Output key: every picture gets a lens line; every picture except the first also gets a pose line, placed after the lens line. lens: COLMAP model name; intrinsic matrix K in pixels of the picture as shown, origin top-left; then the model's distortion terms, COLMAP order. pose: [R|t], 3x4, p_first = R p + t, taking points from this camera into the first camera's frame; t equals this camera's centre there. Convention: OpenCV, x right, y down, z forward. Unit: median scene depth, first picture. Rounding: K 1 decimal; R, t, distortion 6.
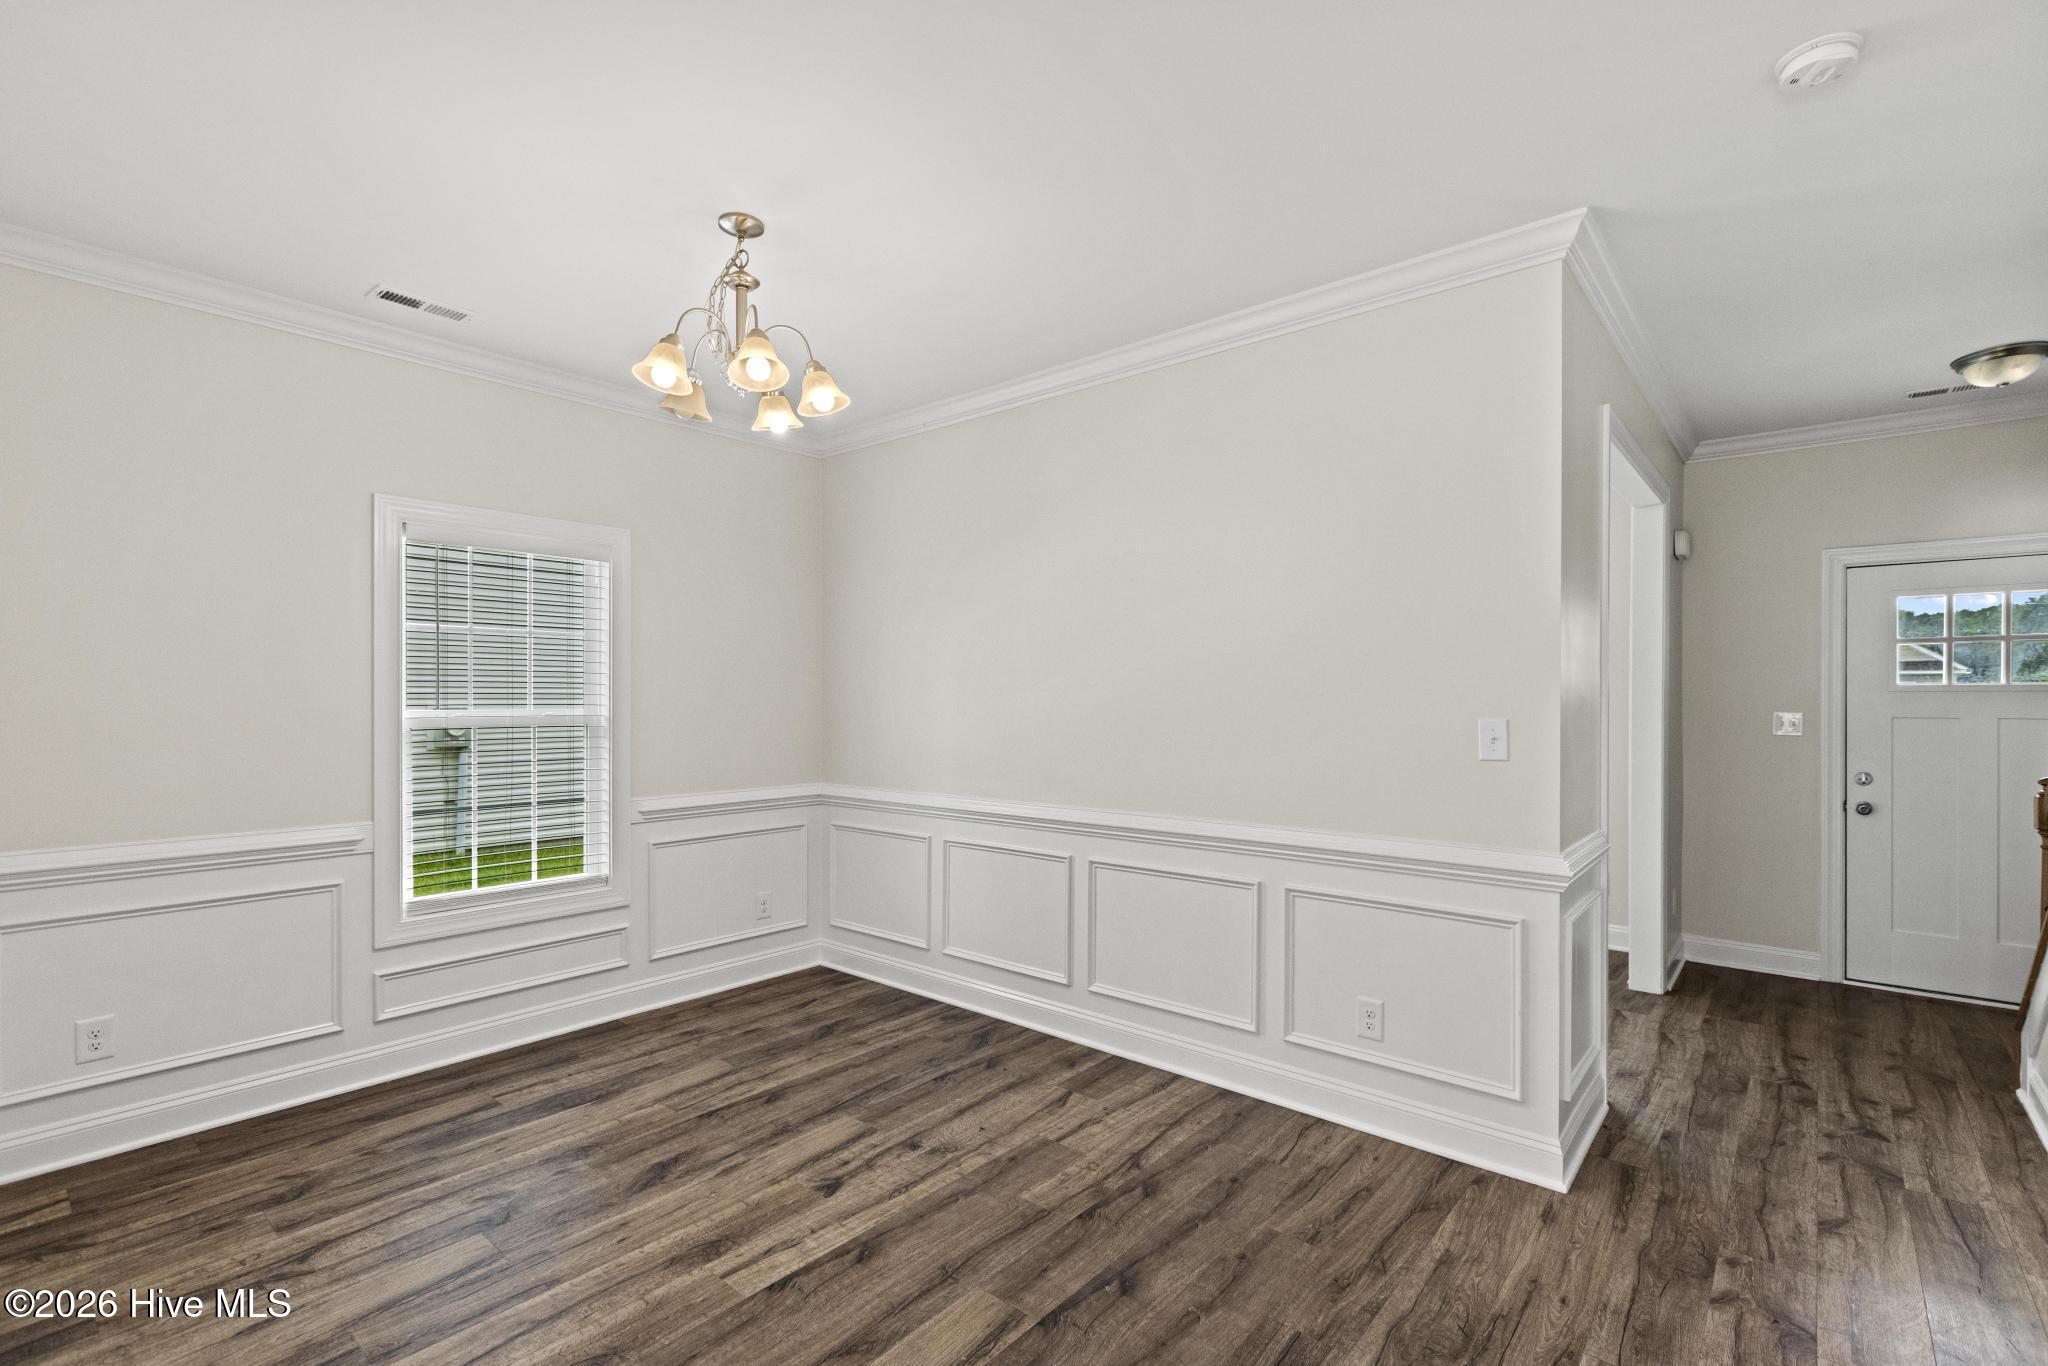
lens RADIAL K [[930.5, 0, 1034.2], [0, 930.5, 689.2], [0, 0, 1]] dist [0.003222, 0.000037]
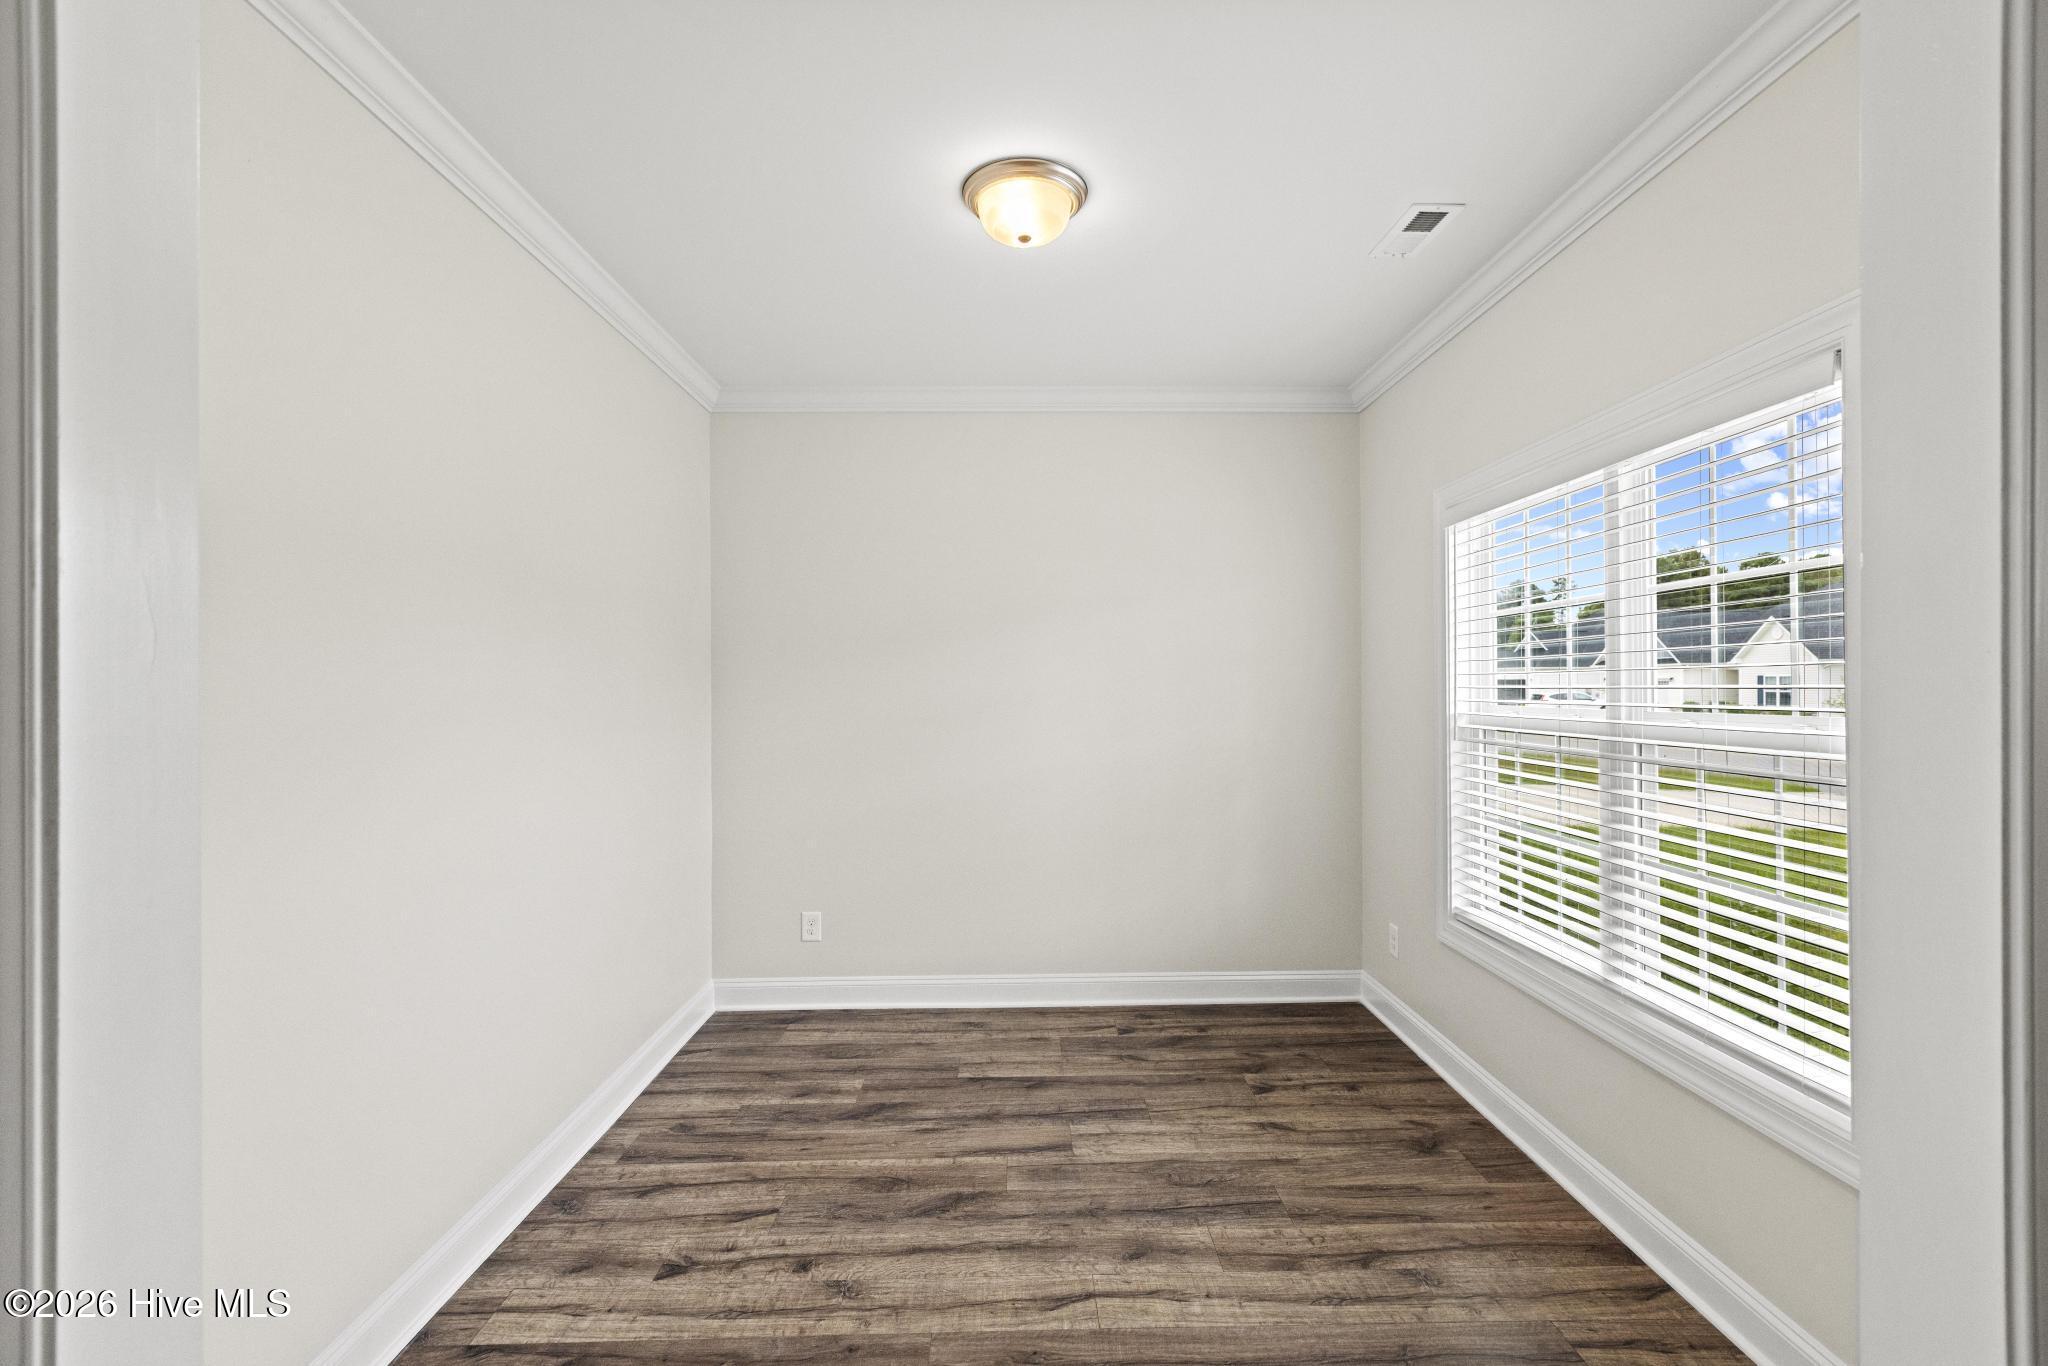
lens RADIAL K [[930.5, 0, 1034.2], [0, 930.5, 689.2], [0, 0, 1]] dist [0.003222, 0.000037]
pose [[0.656786, 0.000985, -0.754076, 0.680904], [0.011547, 0.999869, 0.011364, 0.005405], [0.753988, -0.016171, 0.656689, 0.755739]]
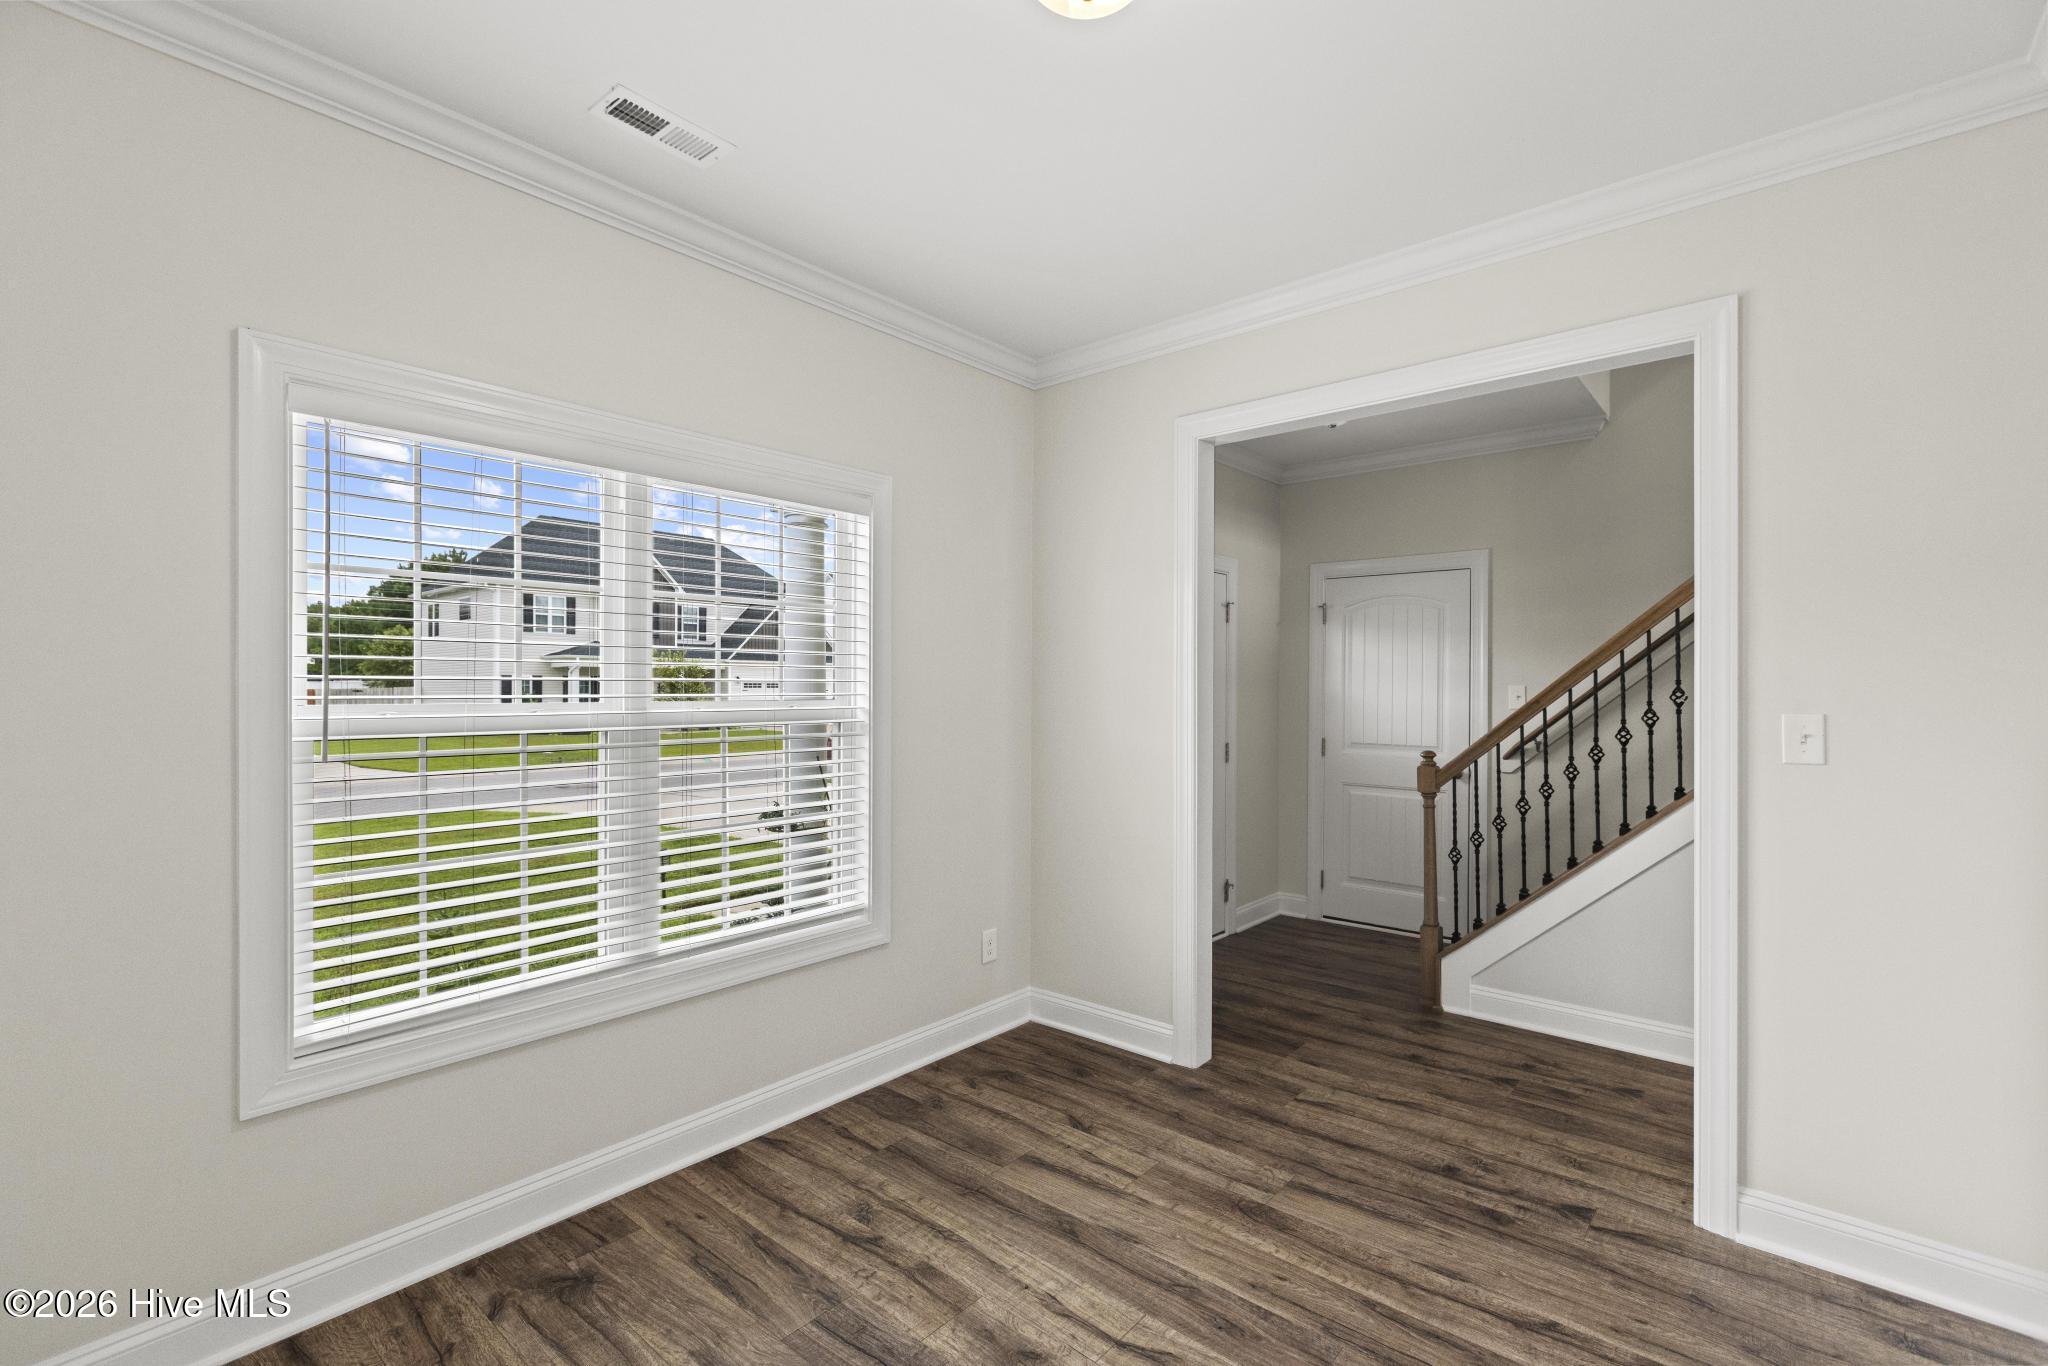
lens RADIAL K [[930.5, 0, 1034.2], [0, 930.5, 689.2], [0, 0, 1]] dist [0.003222, 0.000037]
pose [[0.005513, -0.000710, 0.999985, -0.105164], [-0.008216, 0.999966, 0.000756, 0.019089], [-0.999951, -0.008220, 0.005507, 1.133247]]
